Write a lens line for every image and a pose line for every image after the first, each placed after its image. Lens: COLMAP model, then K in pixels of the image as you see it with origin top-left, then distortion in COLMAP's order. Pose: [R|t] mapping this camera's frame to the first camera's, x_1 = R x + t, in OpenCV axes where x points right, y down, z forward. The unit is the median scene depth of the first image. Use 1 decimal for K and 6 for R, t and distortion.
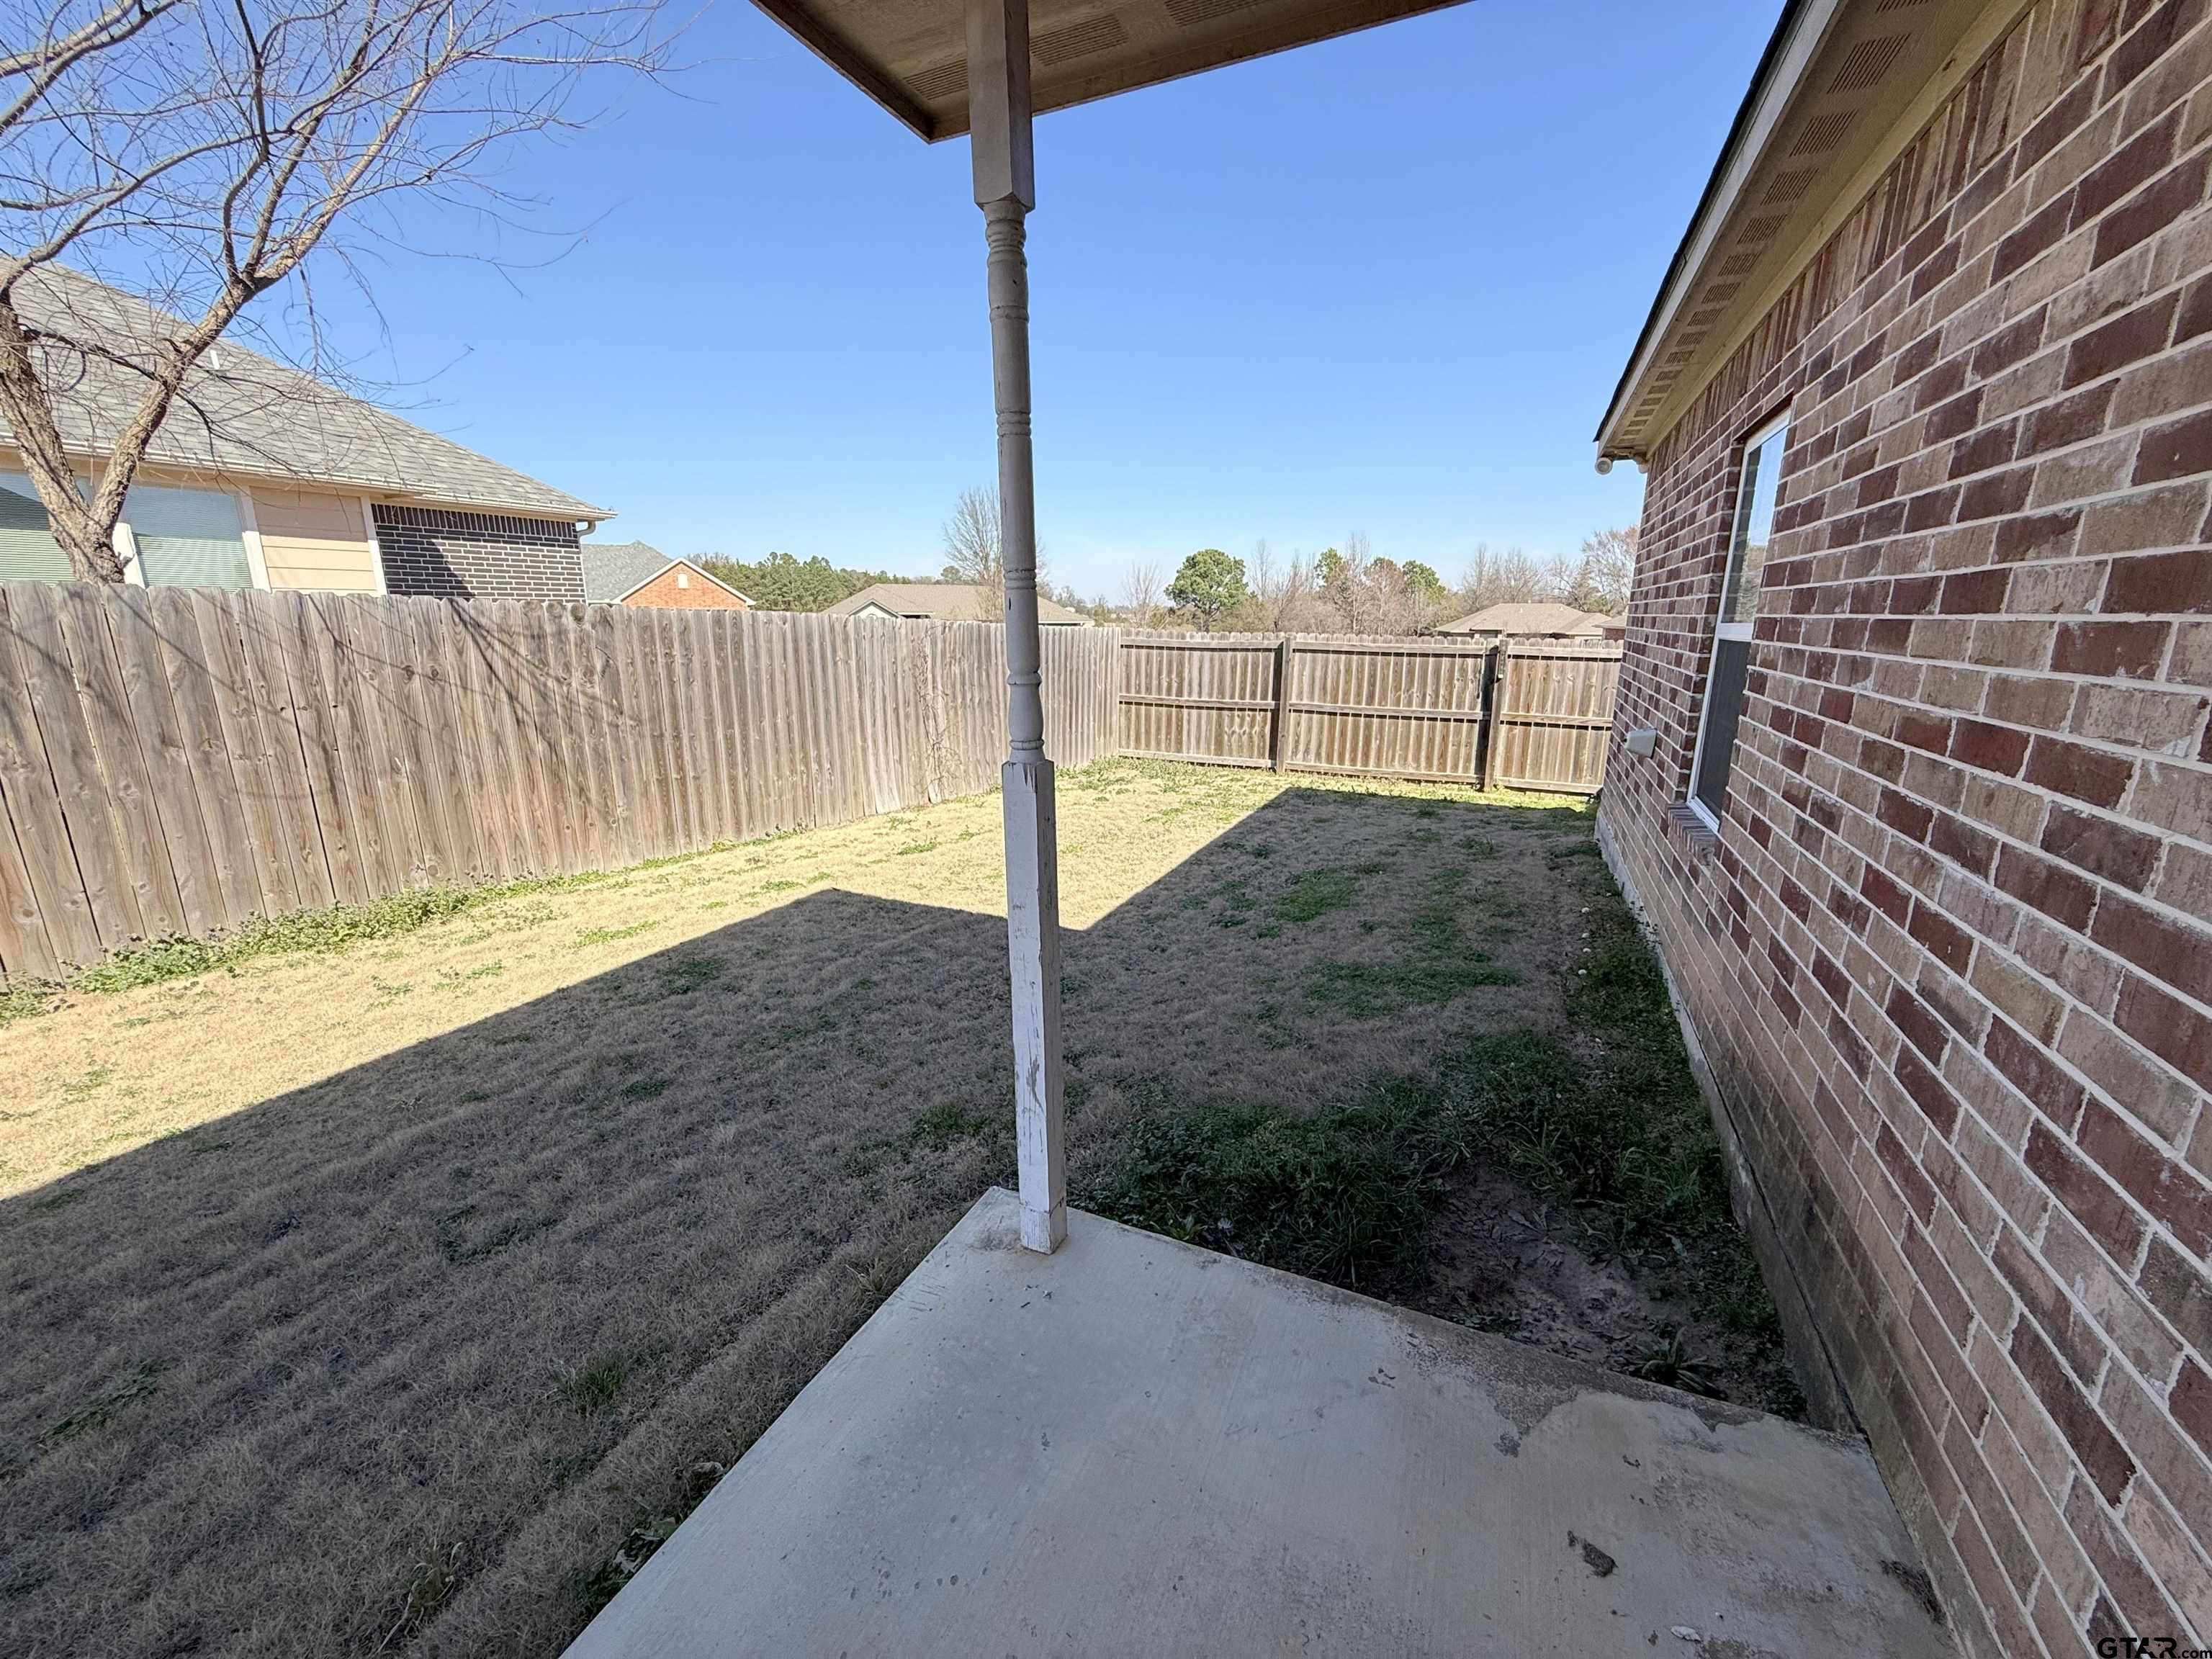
lens RADIAL K [[882.4, 0, 1101.8], [0, 882.4, 827.4], [0, 0, 1]] dist [-0.000003, 0.000471]
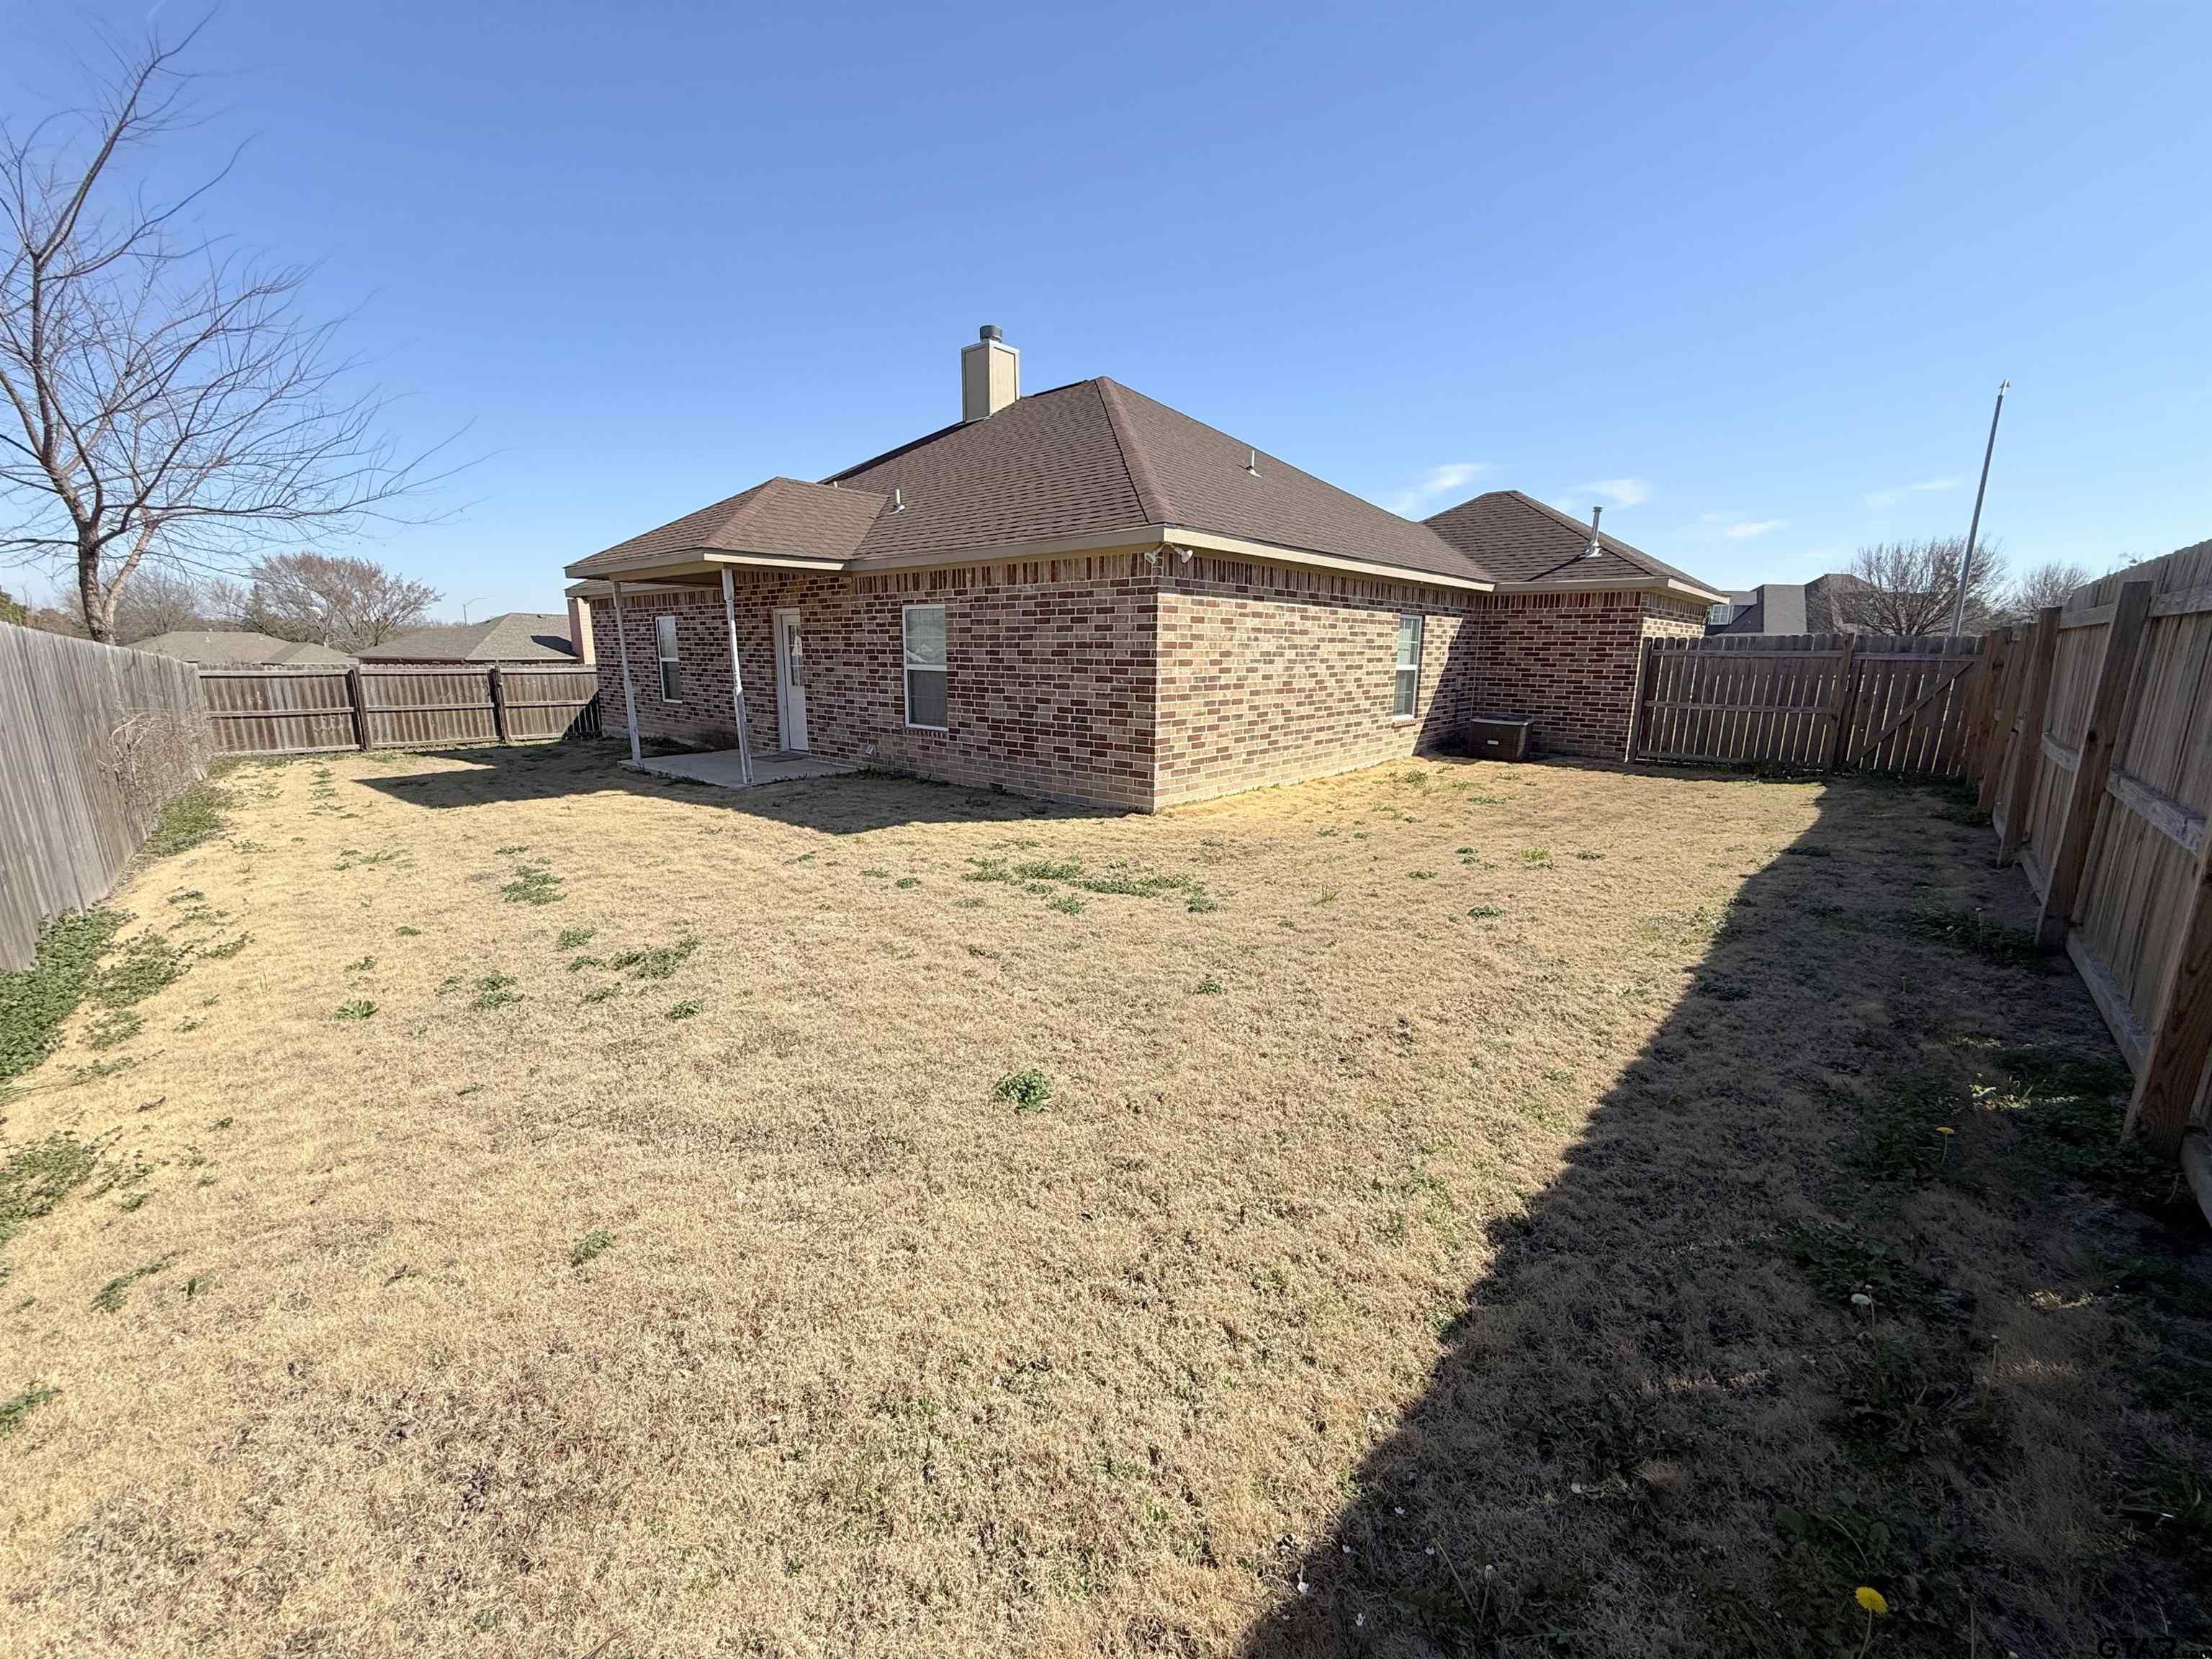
lens RADIAL K [[882.4, 0, 1103.3], [0, 882.4, 834.8], [0, 0, 1]] dist [-0.000003, 0.000471]
pose [[0.296926, -0.200002, 0.933721, -0.919303], [0.220019, 0.965839, 0.136916, 0.155335], [-0.929208, 0.164782, 0.330787, -0.729082]]
